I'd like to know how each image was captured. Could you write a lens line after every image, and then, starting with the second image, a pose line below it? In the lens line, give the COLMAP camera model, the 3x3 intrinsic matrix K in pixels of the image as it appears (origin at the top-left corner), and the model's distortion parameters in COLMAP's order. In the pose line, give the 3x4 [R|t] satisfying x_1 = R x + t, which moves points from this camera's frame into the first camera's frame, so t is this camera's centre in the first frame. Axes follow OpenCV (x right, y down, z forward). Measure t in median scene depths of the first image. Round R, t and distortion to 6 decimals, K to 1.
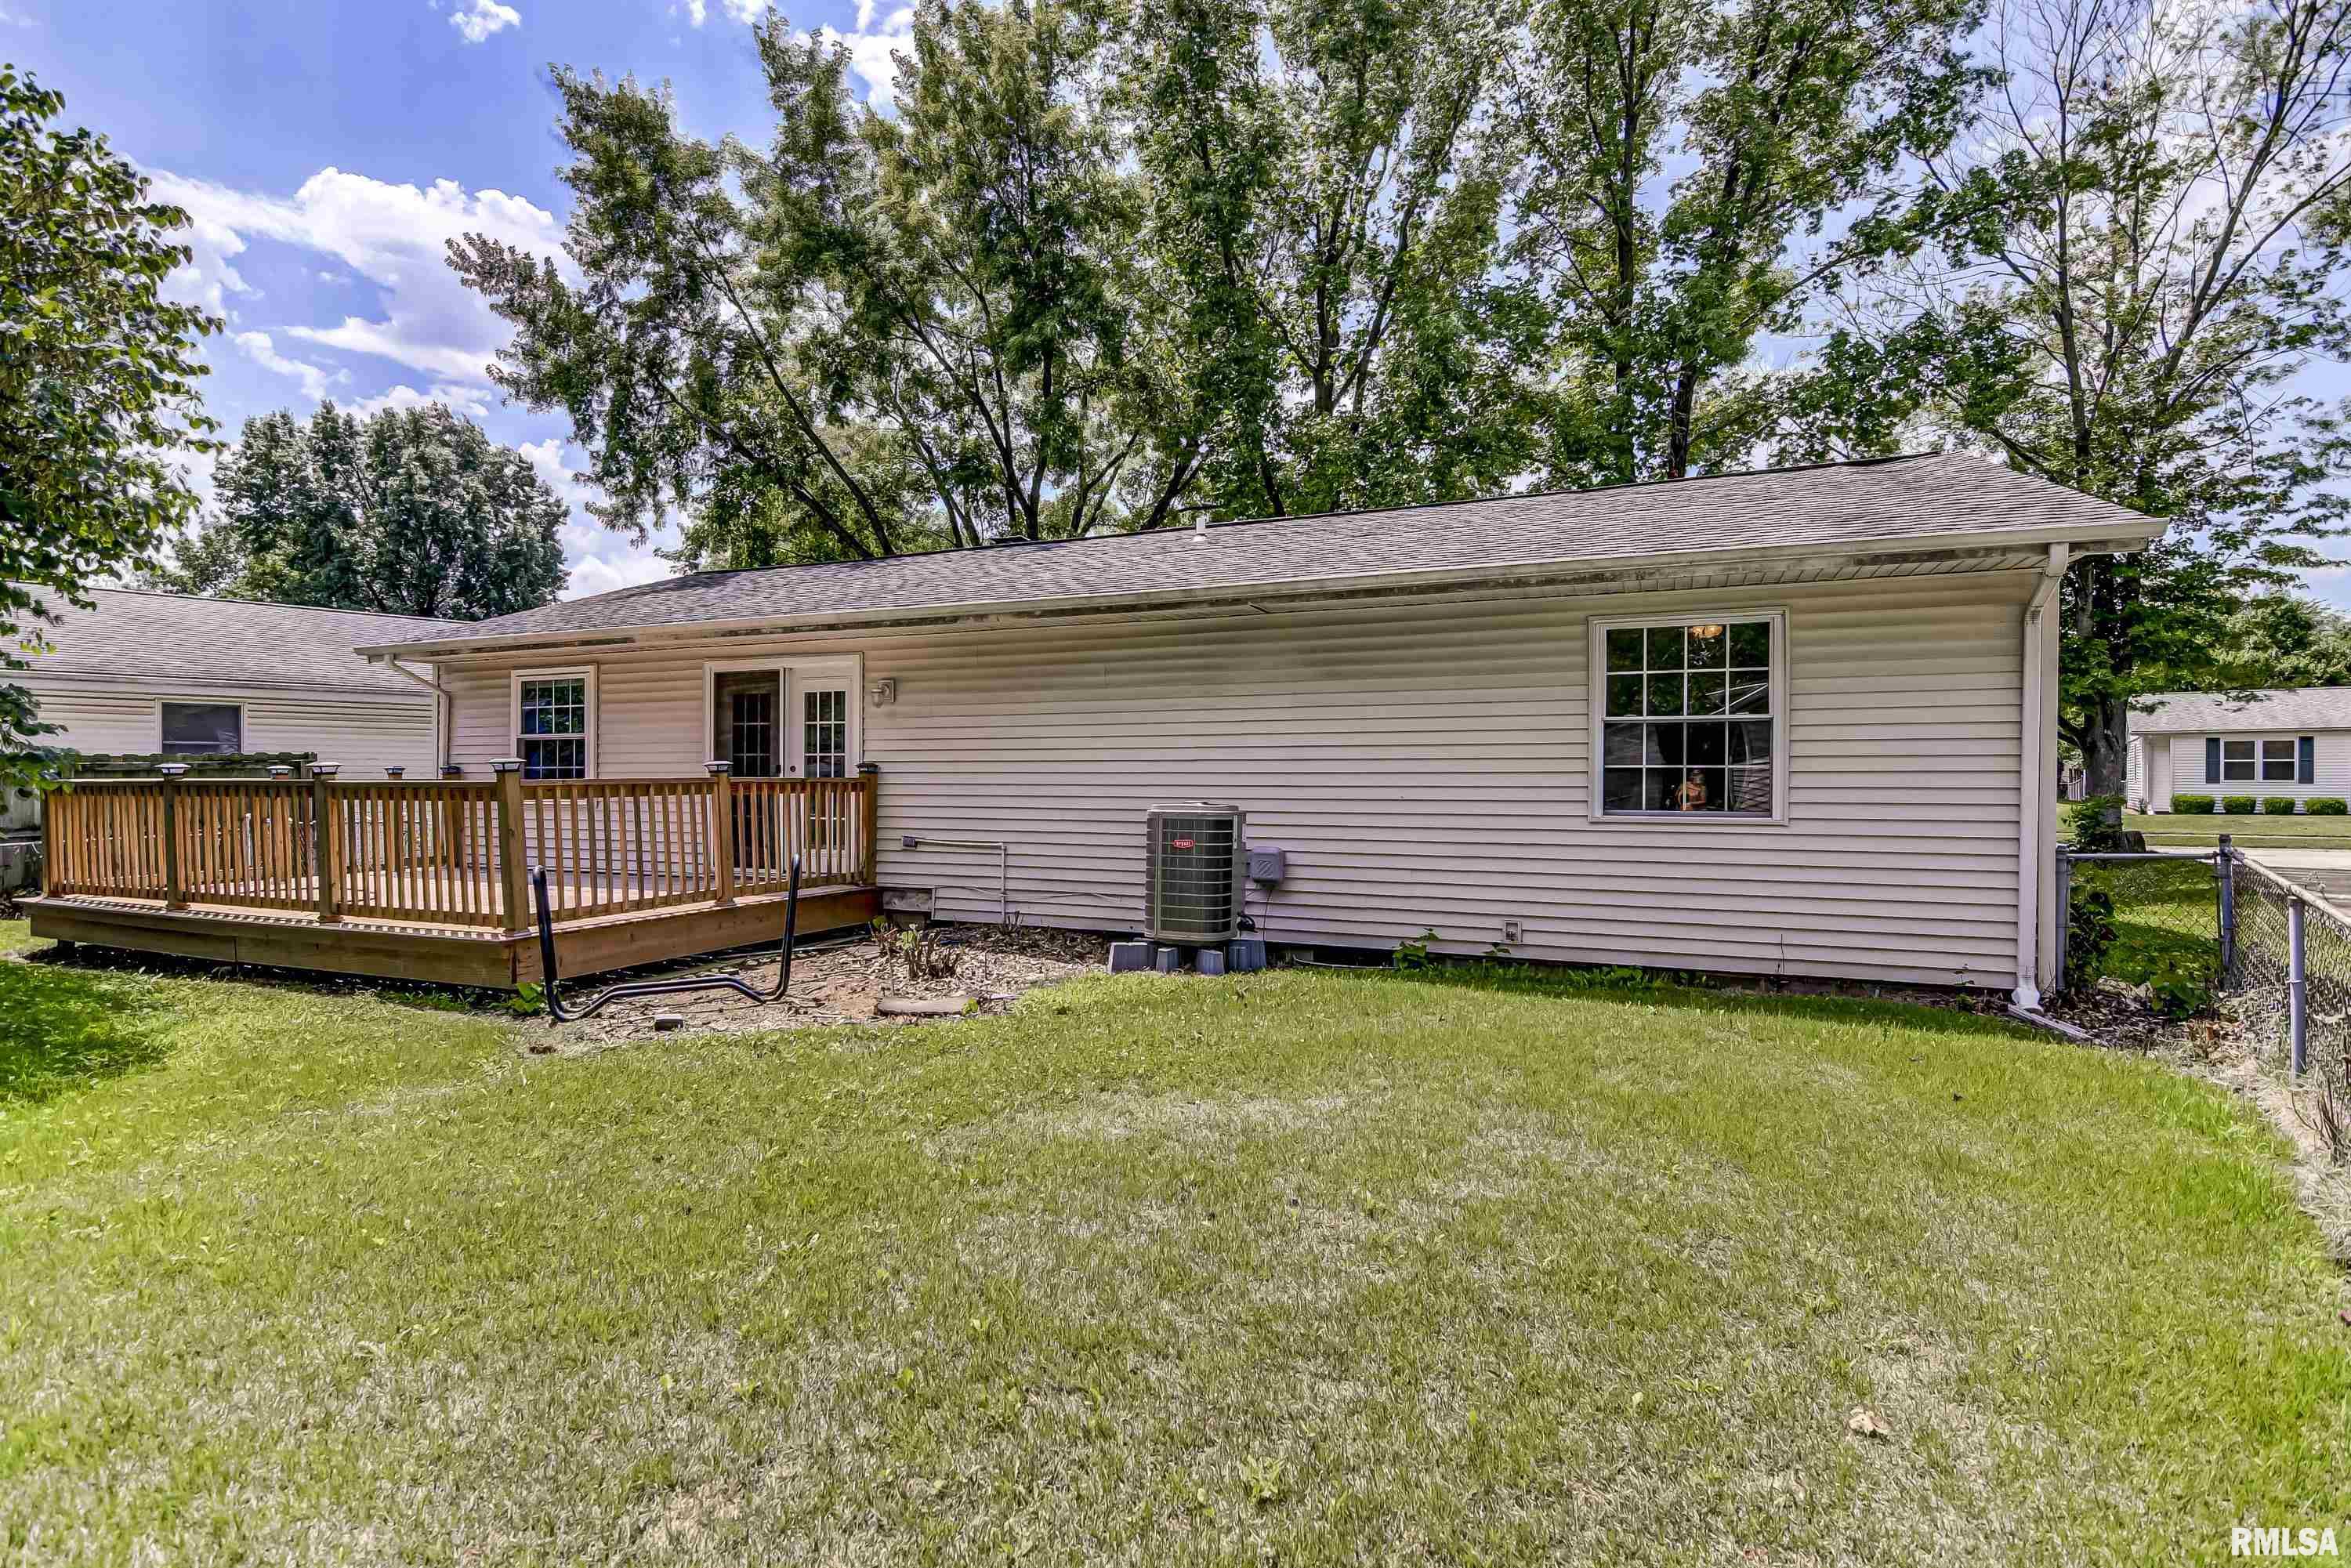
lens RADIAL K [[1128.5, 0, 1133.9], [0, 1128.5, 787.4], [0, 0, 1]] dist [0.005559, 0.000108]
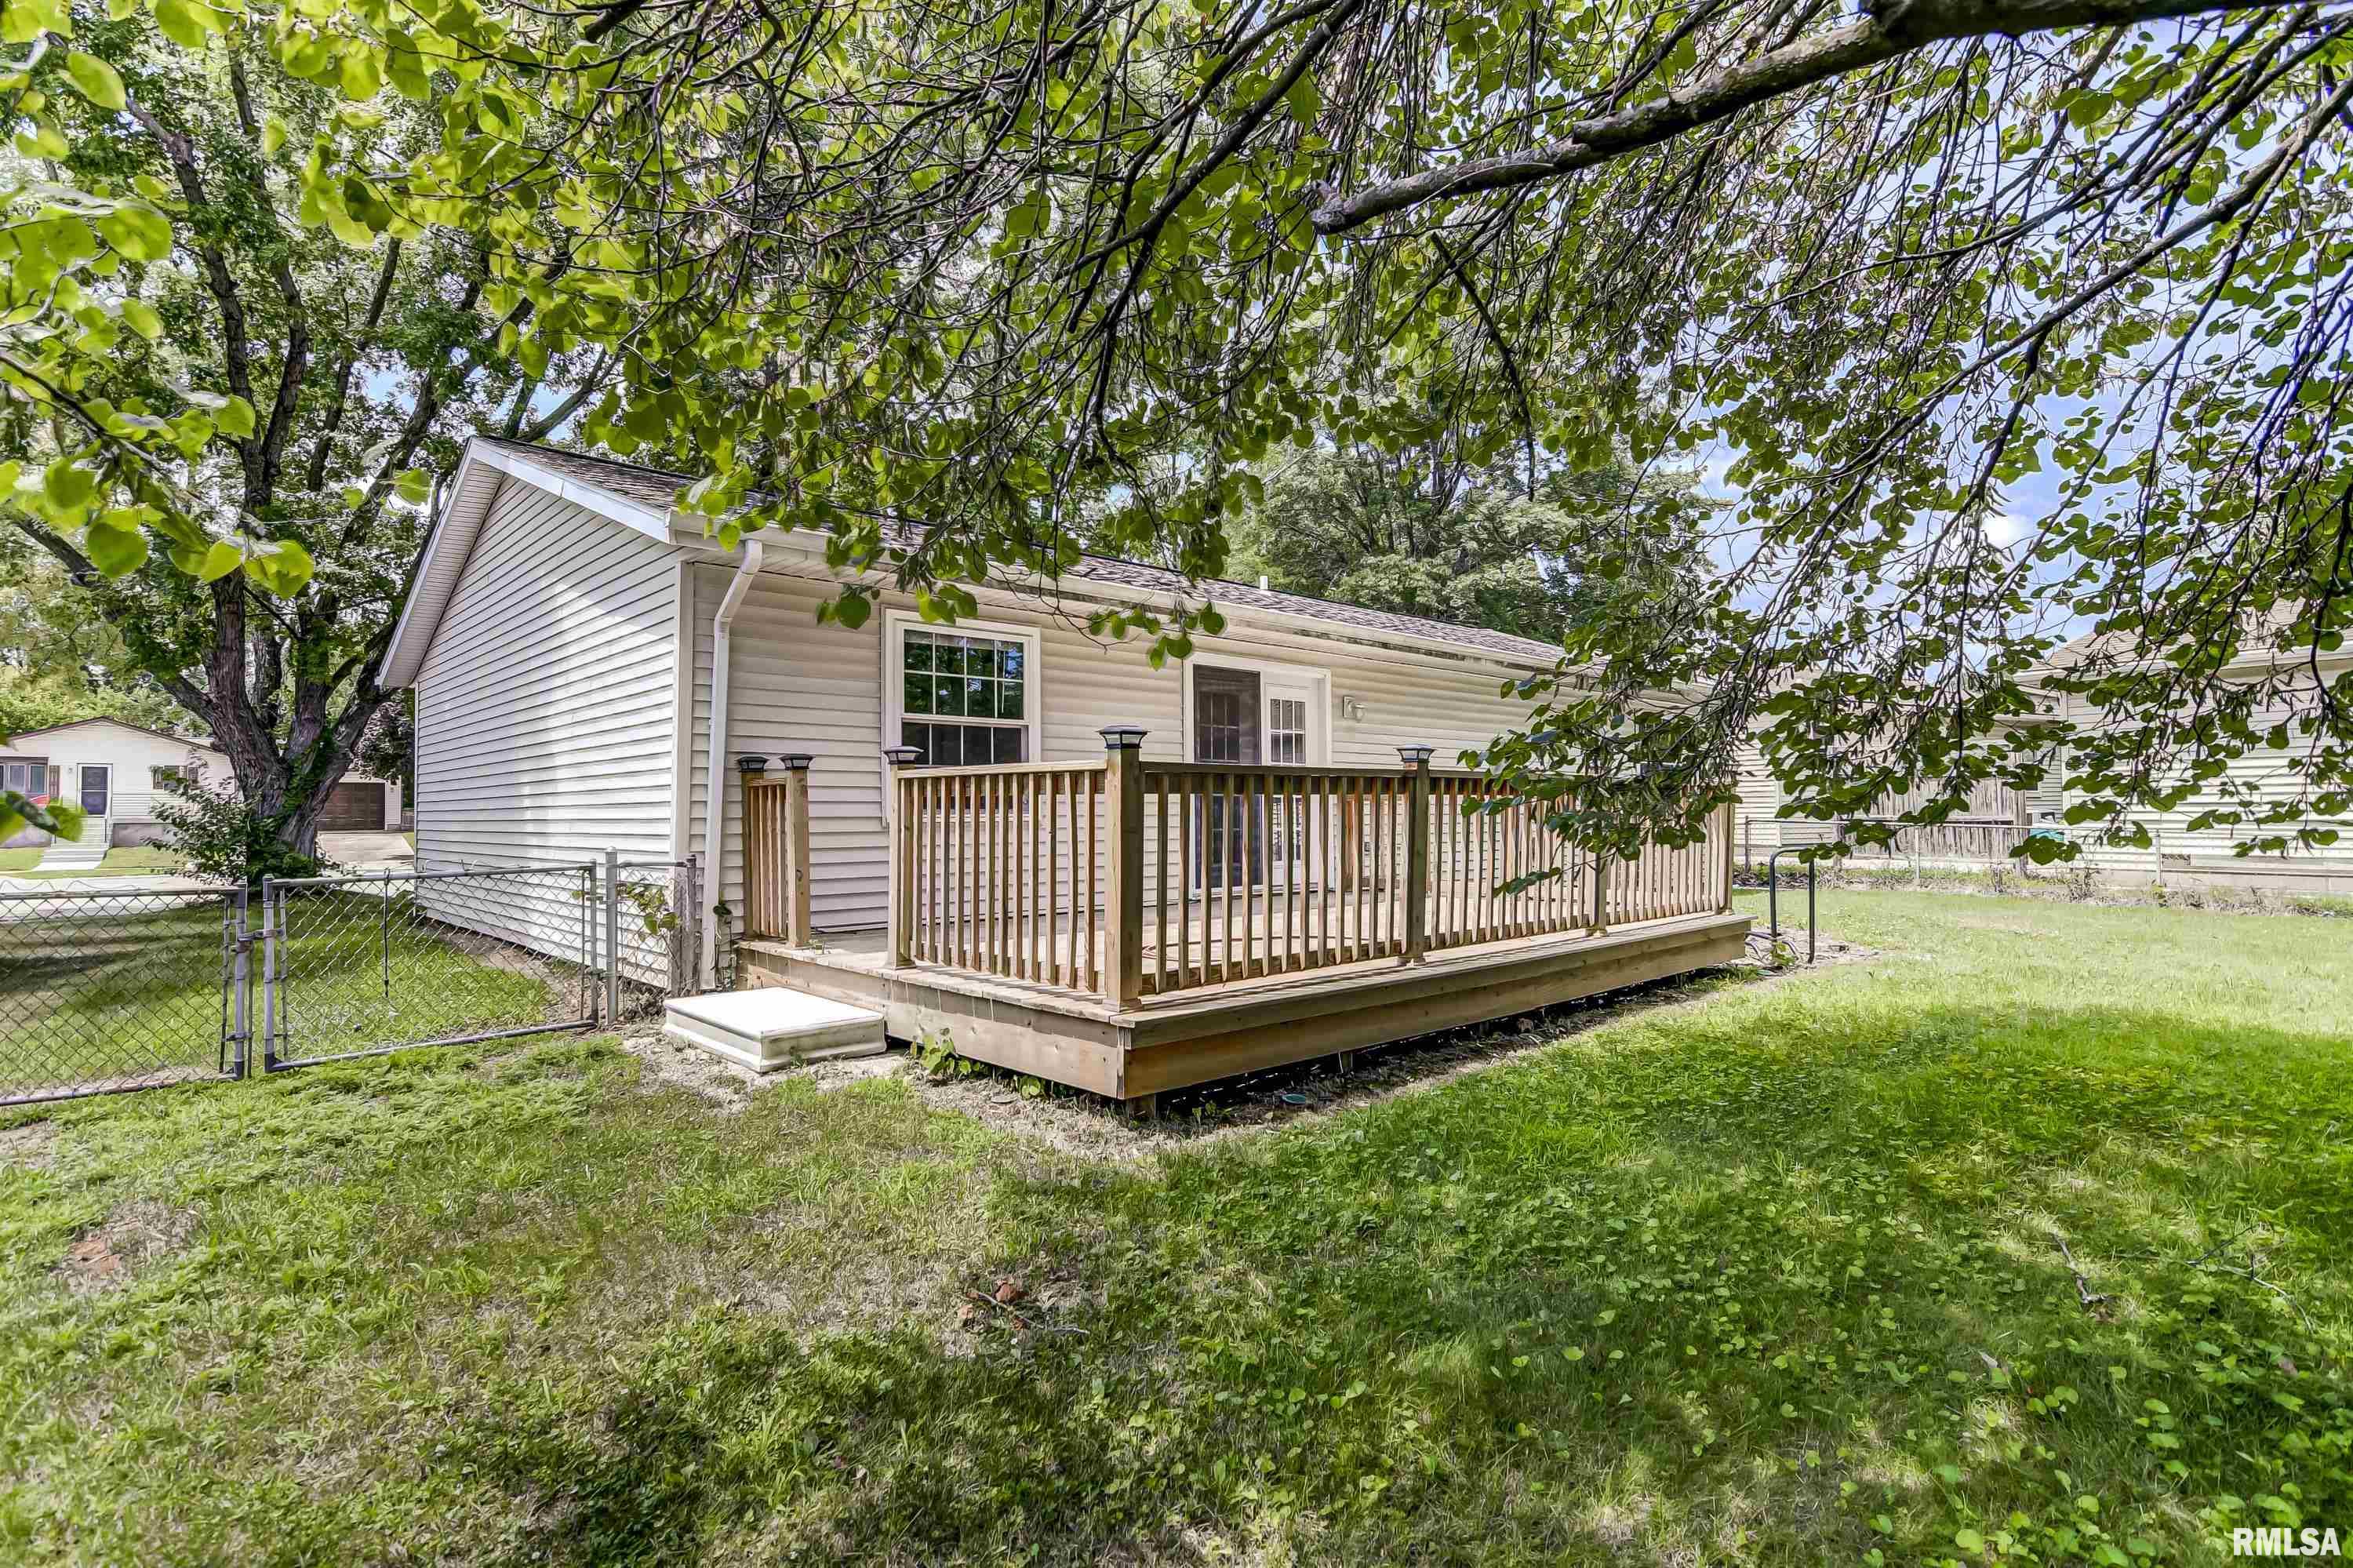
lens RADIAL K [[1132.2, 0, 1170.7], [0, 1132.2, 780.3], [0, 0, 1]] dist [0.013685, -0.011099]
pose [[0.399811, 0.022006, 0.916333, -1.257794], [0.014946, 0.999422, -0.030523, 0.014811], [-0.916476, 0.025899, 0.399251, 0.724436]]
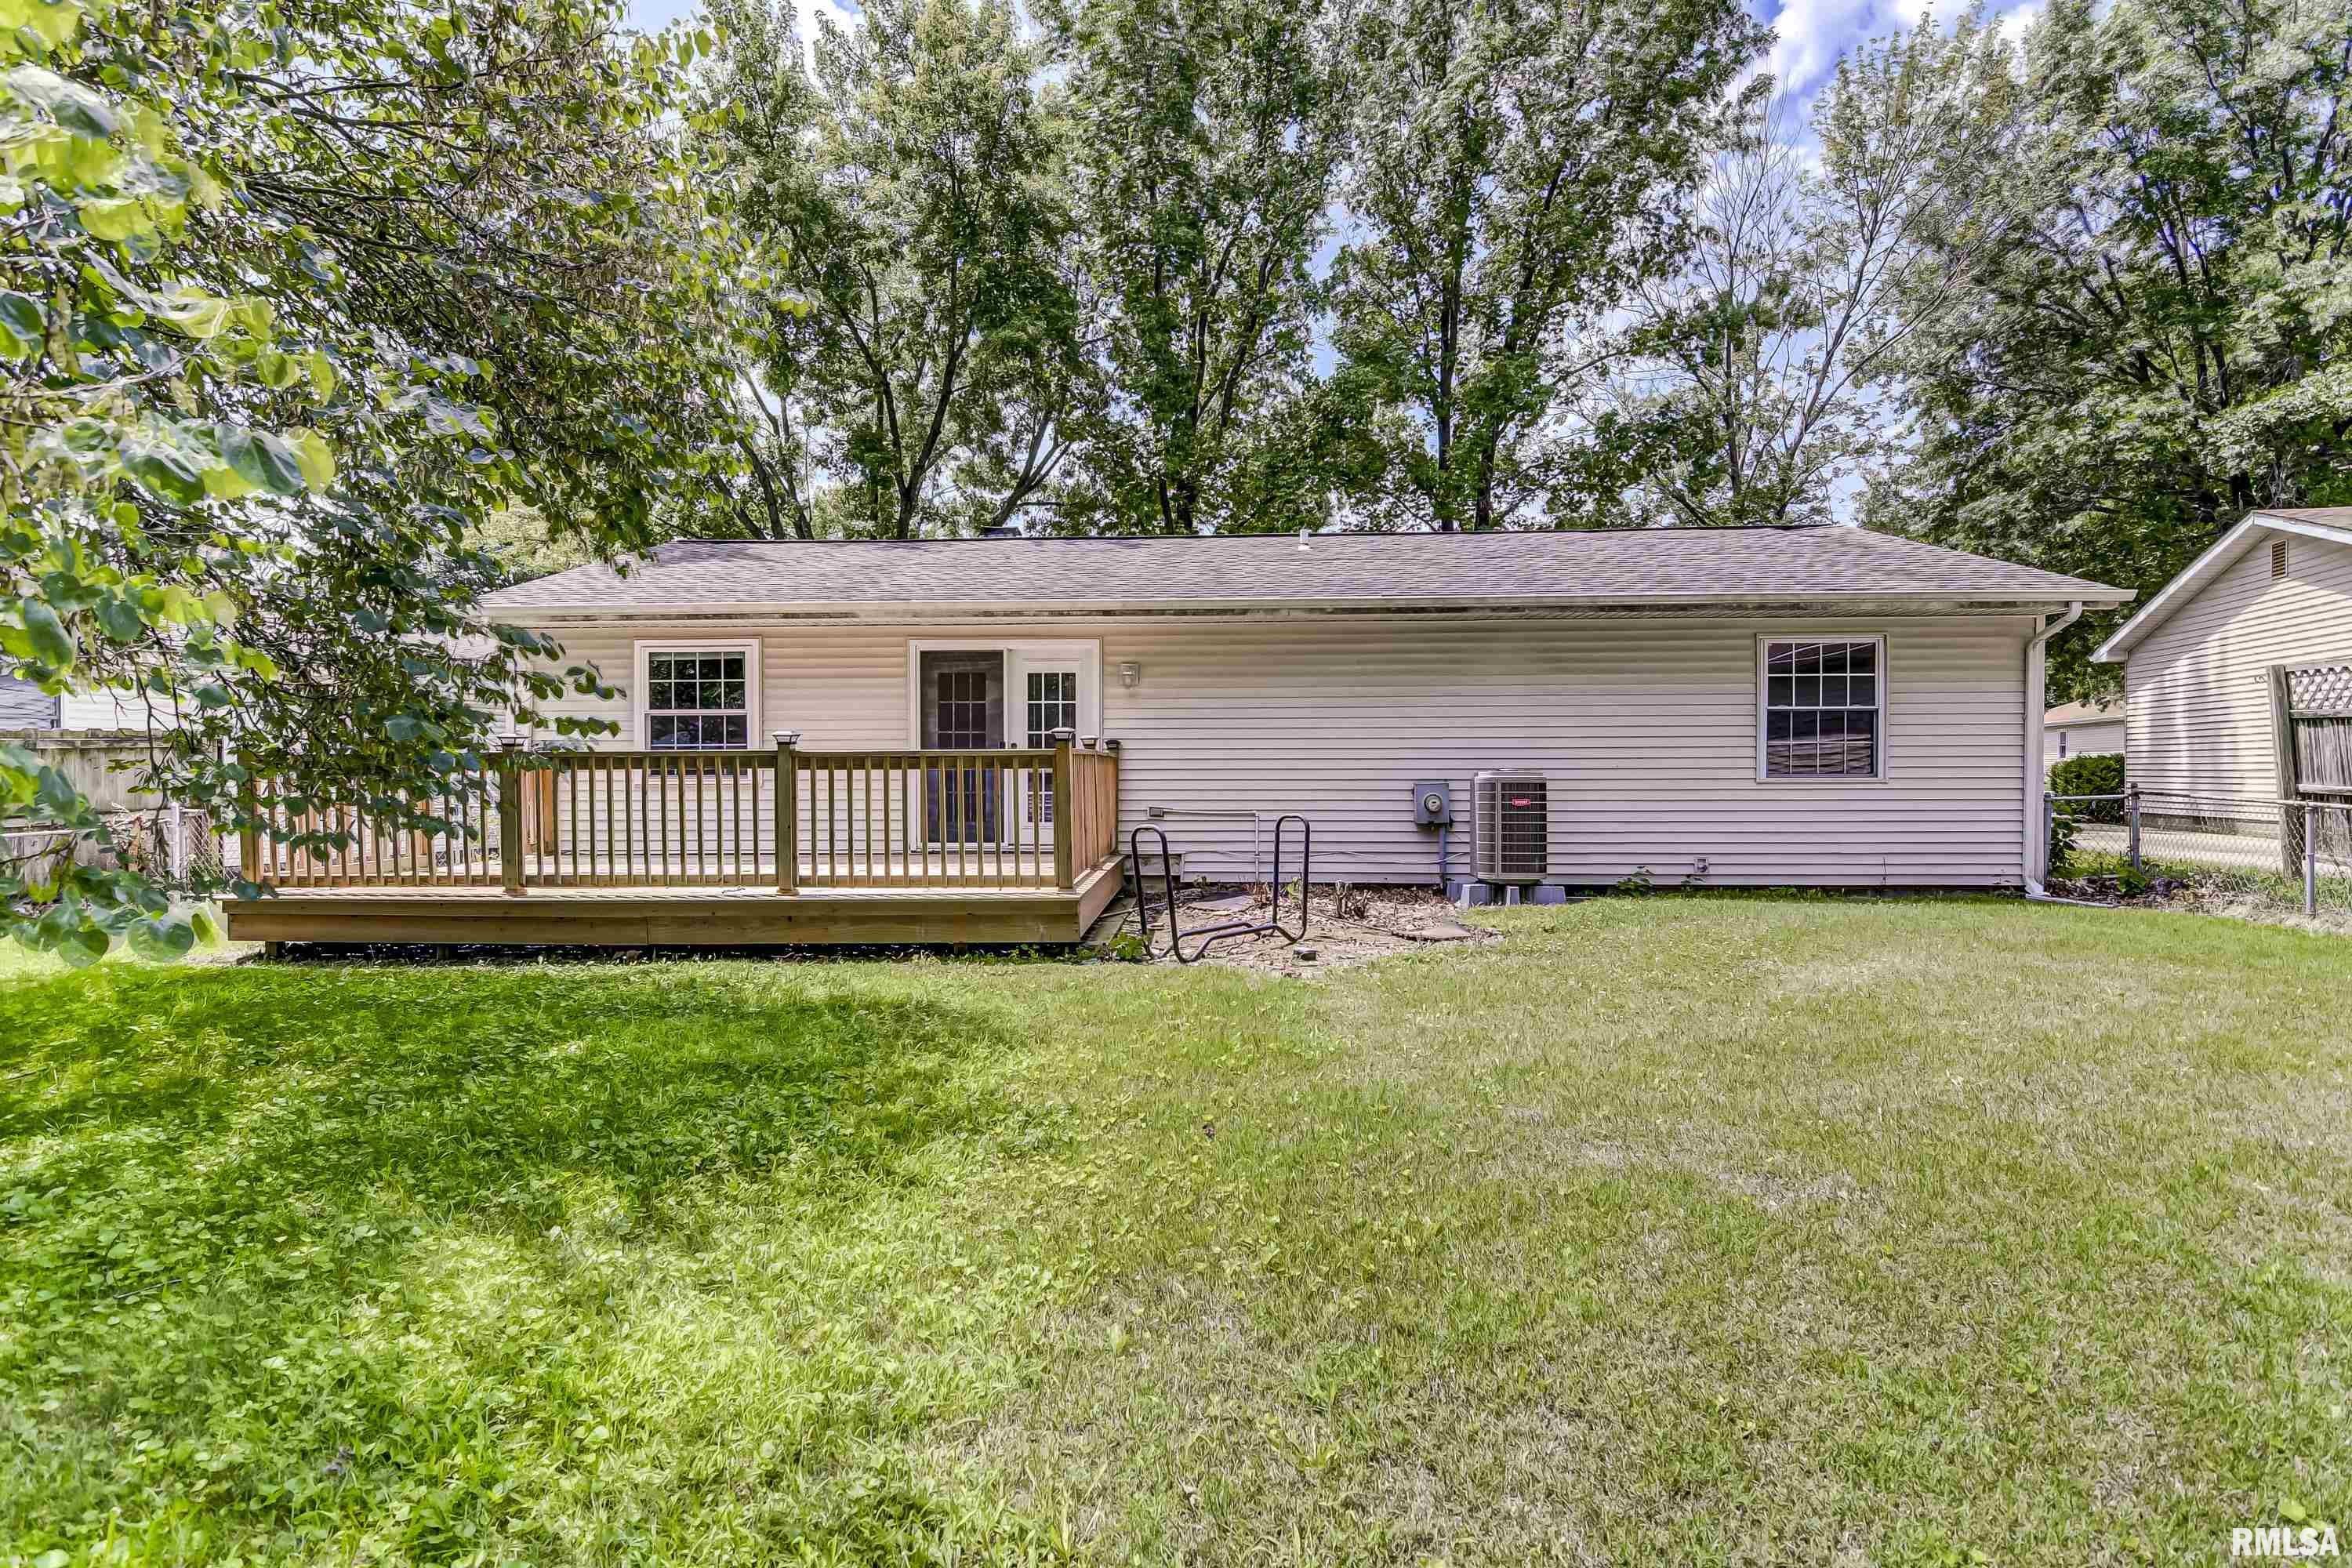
lens RADIAL K [[1131.7, 0, 1170.2], [0, 1131.7, 780.3], [0, 0, 1]] dist [0.013685, -0.011099]
pose [[0.935058, -0.006367, 0.354439, -0.559554], [0.007070, 0.999975, -0.000689, 0.017742], [-0.354425, 0.003150, 0.935079, -0.028563]]
